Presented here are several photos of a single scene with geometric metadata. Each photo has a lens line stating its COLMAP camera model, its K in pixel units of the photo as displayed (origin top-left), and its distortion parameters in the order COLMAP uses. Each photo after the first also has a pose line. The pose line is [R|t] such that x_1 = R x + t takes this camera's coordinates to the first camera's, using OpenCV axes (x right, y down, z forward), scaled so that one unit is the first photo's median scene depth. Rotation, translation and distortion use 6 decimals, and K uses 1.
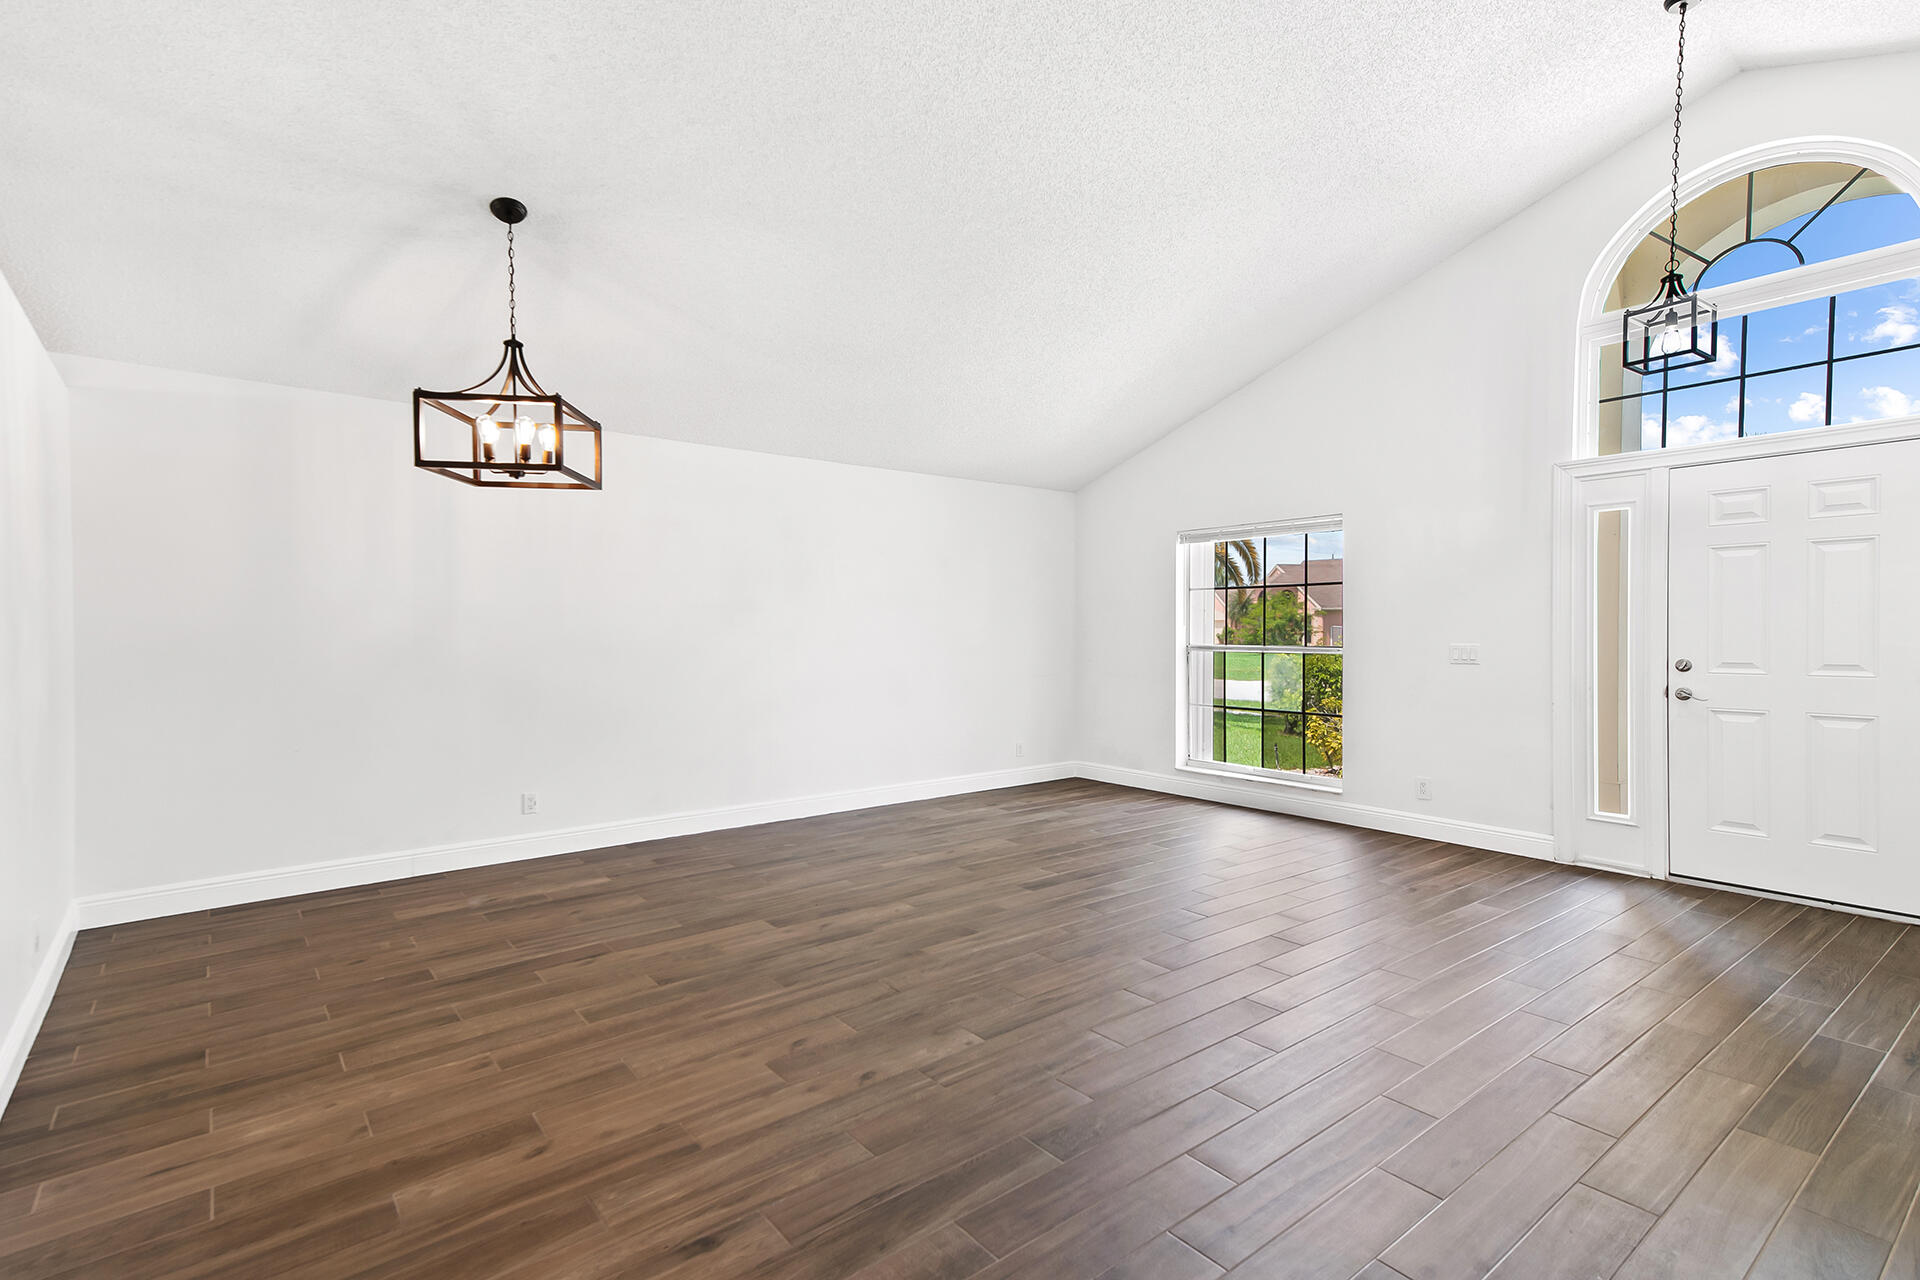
lens RADIAL K [[917.1, 0, 963.7], [0, 917.1, 637.6], [0, 0, 1]] dist [0.038205, 0.000575]
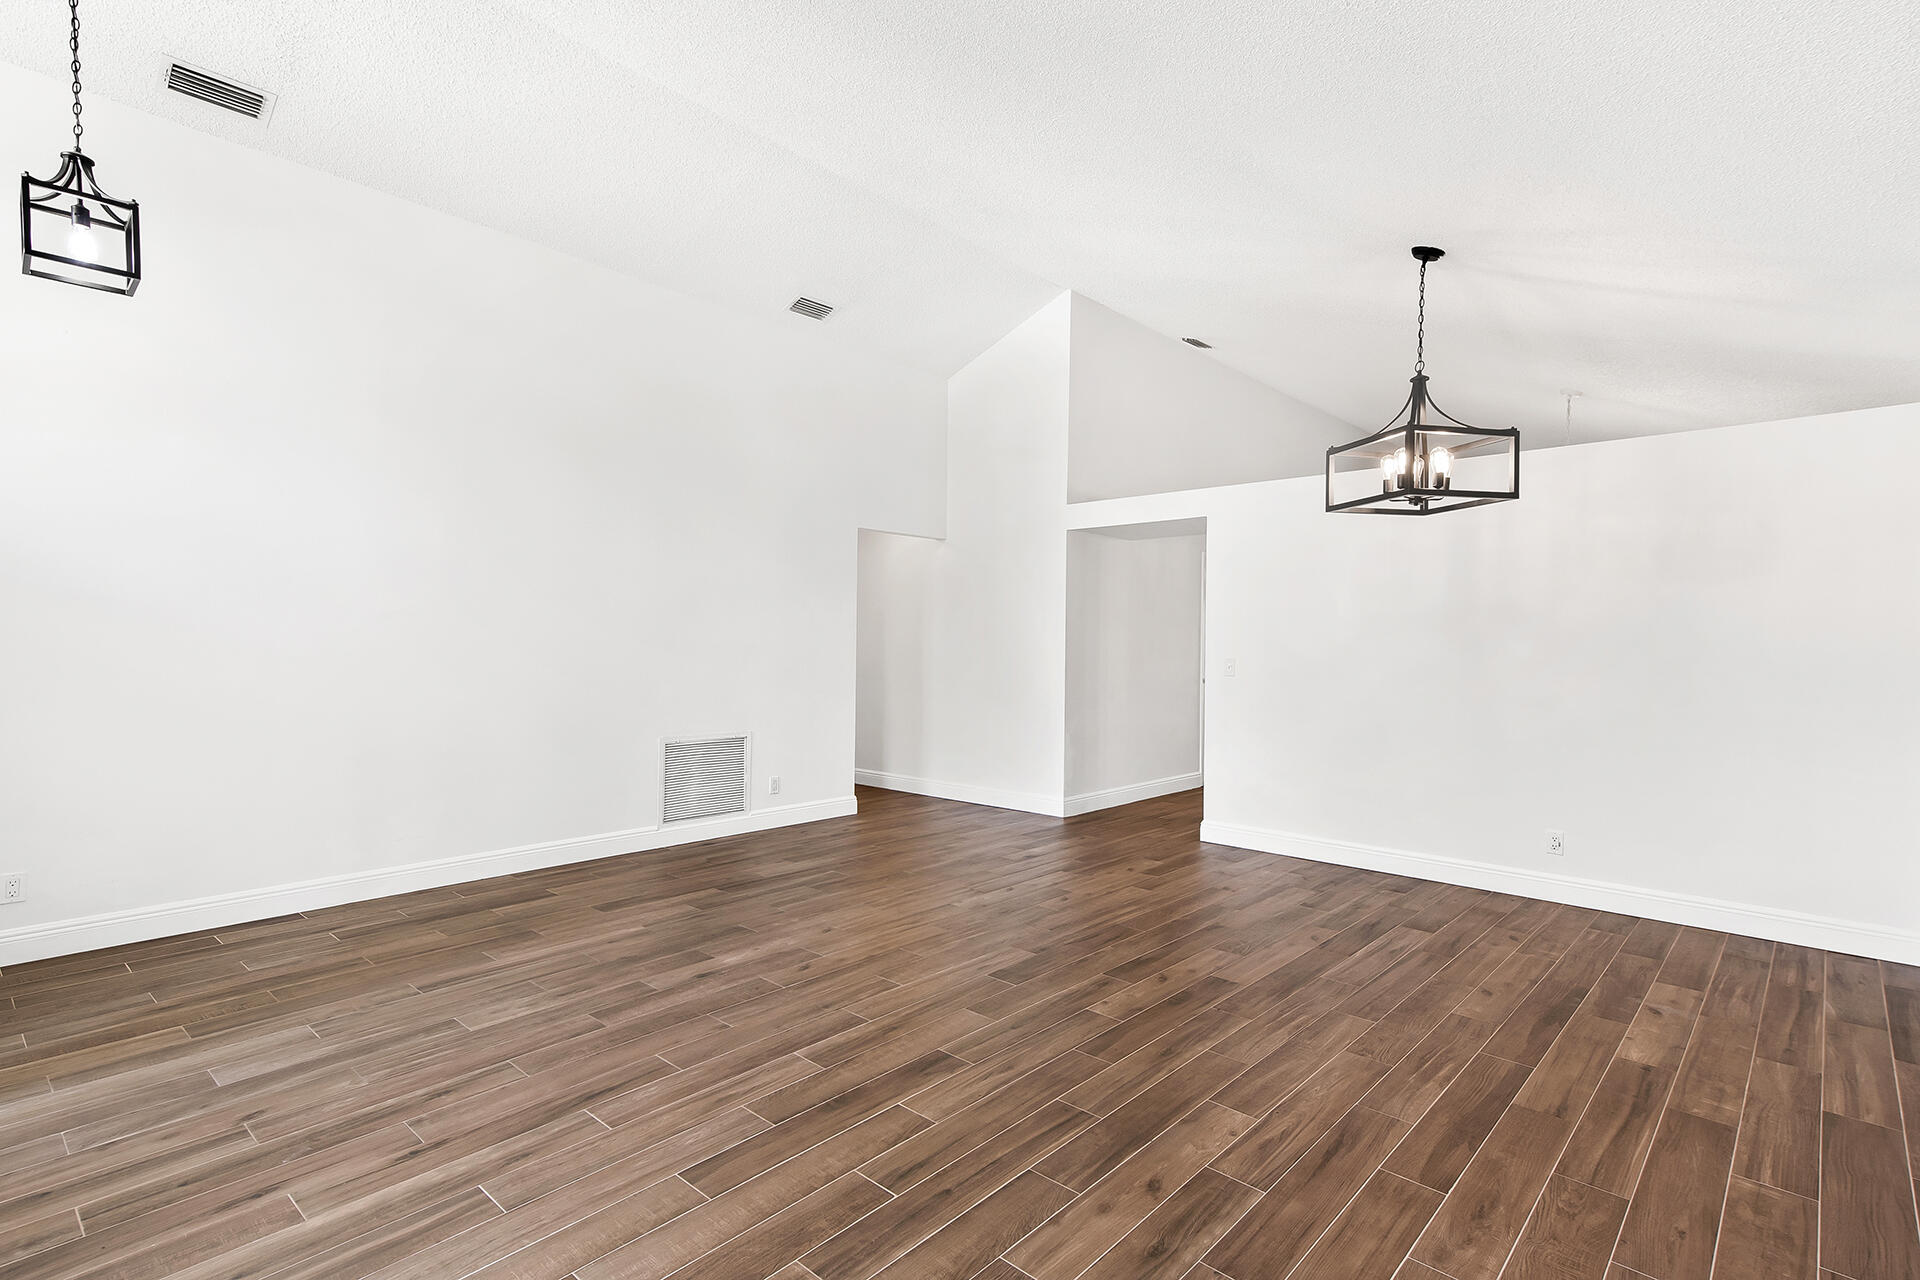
lens RADIAL K [[917.1, 0, 963.7], [0, 917.1, 637.6], [0, 0, 1]] dist [0.038205, 0.000575]
pose [[-0.988292, -0.011634, -0.152133, 0.190024], [-0.011672, 0.999932, -0.000639, -0.012759], [0.152130, 0.001144, -0.988360, 1.974086]]
